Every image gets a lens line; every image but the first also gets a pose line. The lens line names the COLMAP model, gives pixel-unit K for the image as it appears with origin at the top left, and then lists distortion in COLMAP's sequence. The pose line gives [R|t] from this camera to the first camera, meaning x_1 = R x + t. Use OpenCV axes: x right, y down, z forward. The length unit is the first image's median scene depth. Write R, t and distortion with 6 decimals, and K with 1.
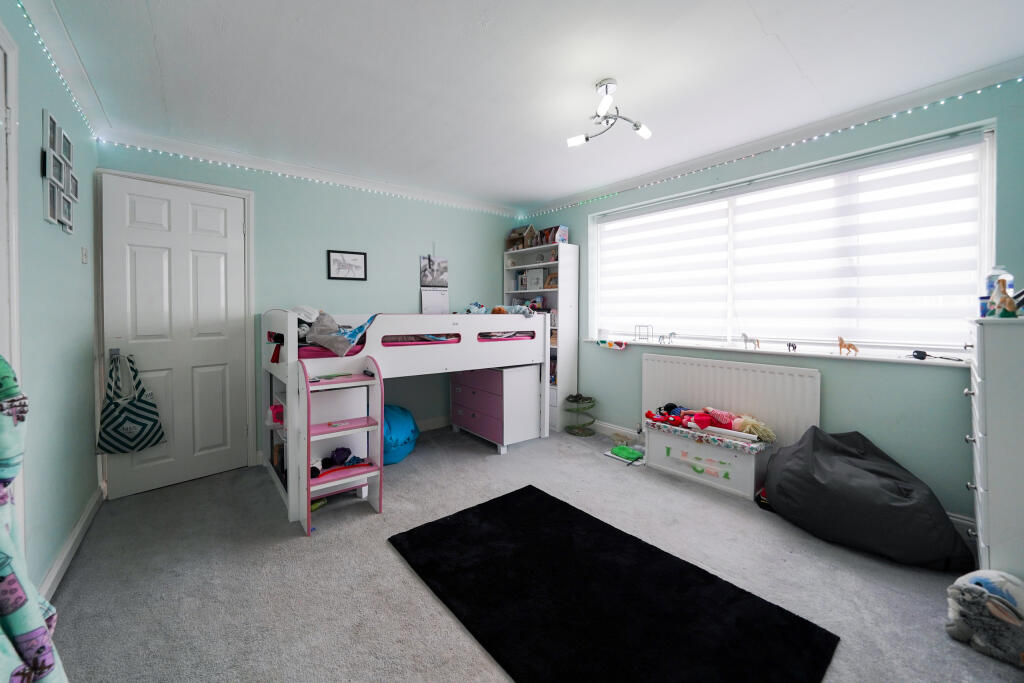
lens RADIAL K [[390.9, 0, 482.4], [0, 390.9, 314.7], [0, 0, 1]] dist [-0.000413, 0.000014]
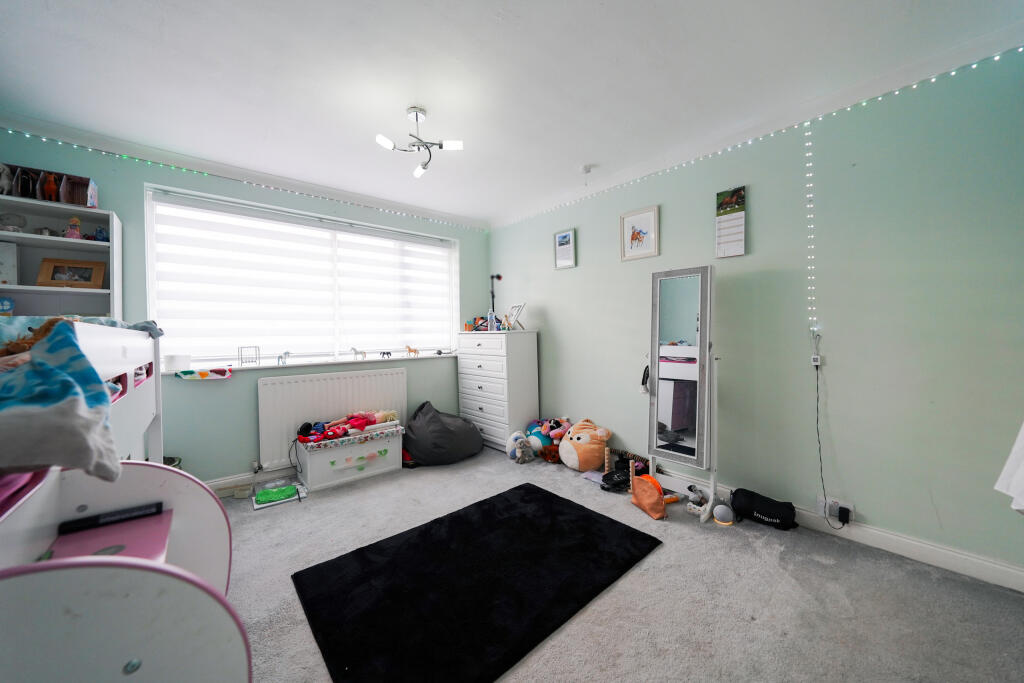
lens RADIAL K [[359.7, 0, 508.6], [0, 359.7, 338.0], [0, 0, 1]] dist [-0.021782, 0.001418]
pose [[-0.059756, -0.012907, 0.998130, -0.484670], [0.019525, 0.999710, 0.014096, 0.011794], [-0.998022, 0.020331, -0.059487, 0.593935]]
